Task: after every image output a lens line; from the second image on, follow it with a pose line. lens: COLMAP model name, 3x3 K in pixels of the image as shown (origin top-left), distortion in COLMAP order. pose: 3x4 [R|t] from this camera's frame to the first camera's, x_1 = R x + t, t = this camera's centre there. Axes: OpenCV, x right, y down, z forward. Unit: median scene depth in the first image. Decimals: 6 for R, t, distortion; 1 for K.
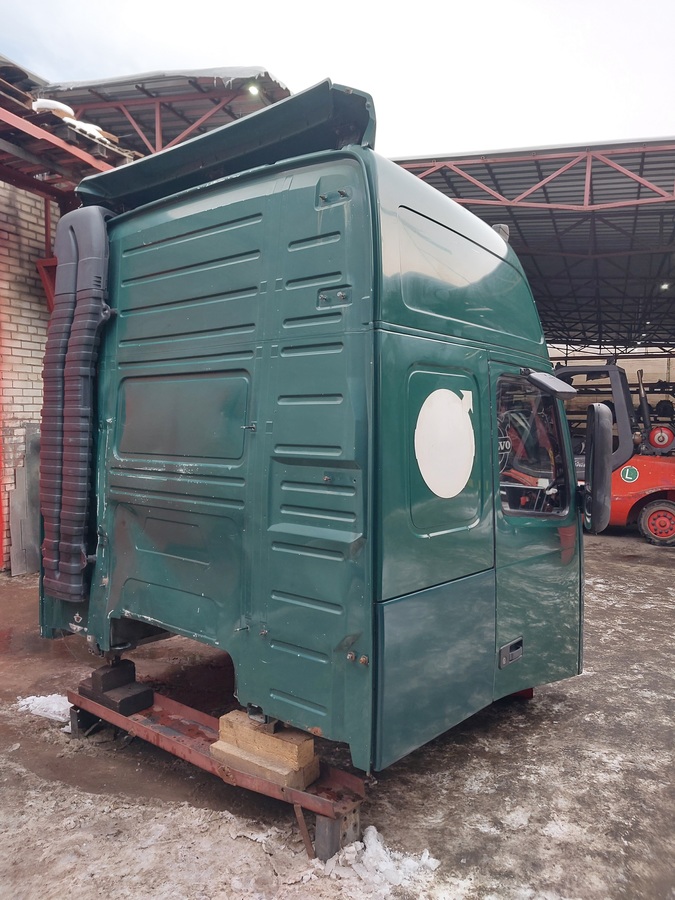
lens RADIAL K [[695.0, 0, 339.6], [0, 695.0, 448.4], [0, 0, 1]] dist [0.096240, -0.124077]
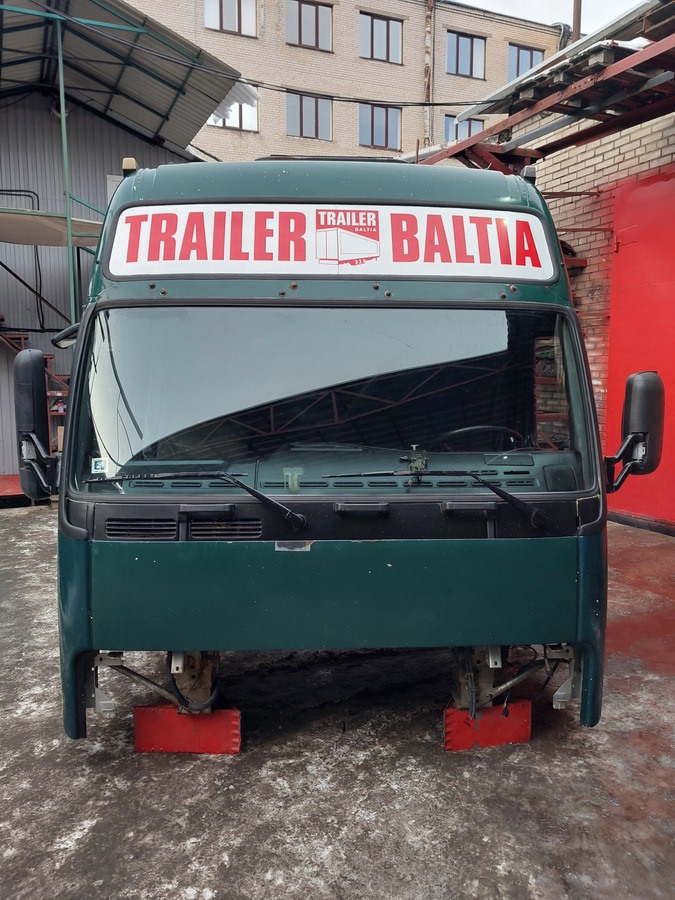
lens RADIAL K [[697.8, 0, 340.4], [0, 697.8, 448.5], [0, 0, 1]] dist [0.075564, -0.097819]
pose [[-0.725431, 0.078177, -0.683840, 0.759032], [-0.035194, 0.988016, 0.150285, -0.094902], [0.687394, 0.133089, -0.713987, 2.078158]]
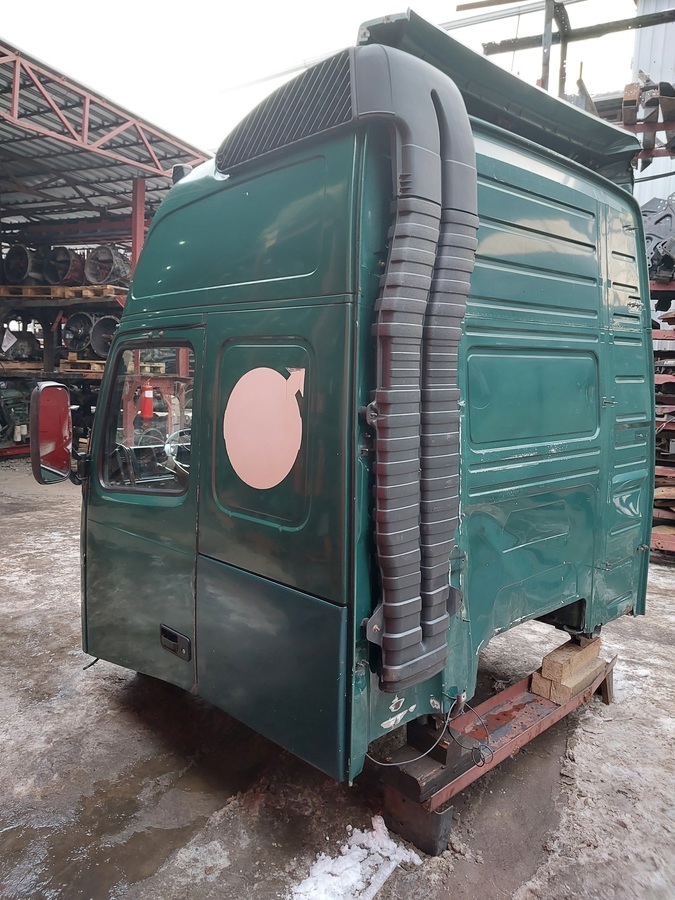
lens RADIAL K [[697.8, 0, 340.4], [0, 697.8, 448.5], [0, 0, 1]] dist [0.075564, -0.097819]
pose [[0.083241, -0.126793, 0.988430, -1.175772], [0.019544, 0.991890, 0.125590, -0.096272], [-0.996338, 0.008863, 0.085044, 1.169479]]
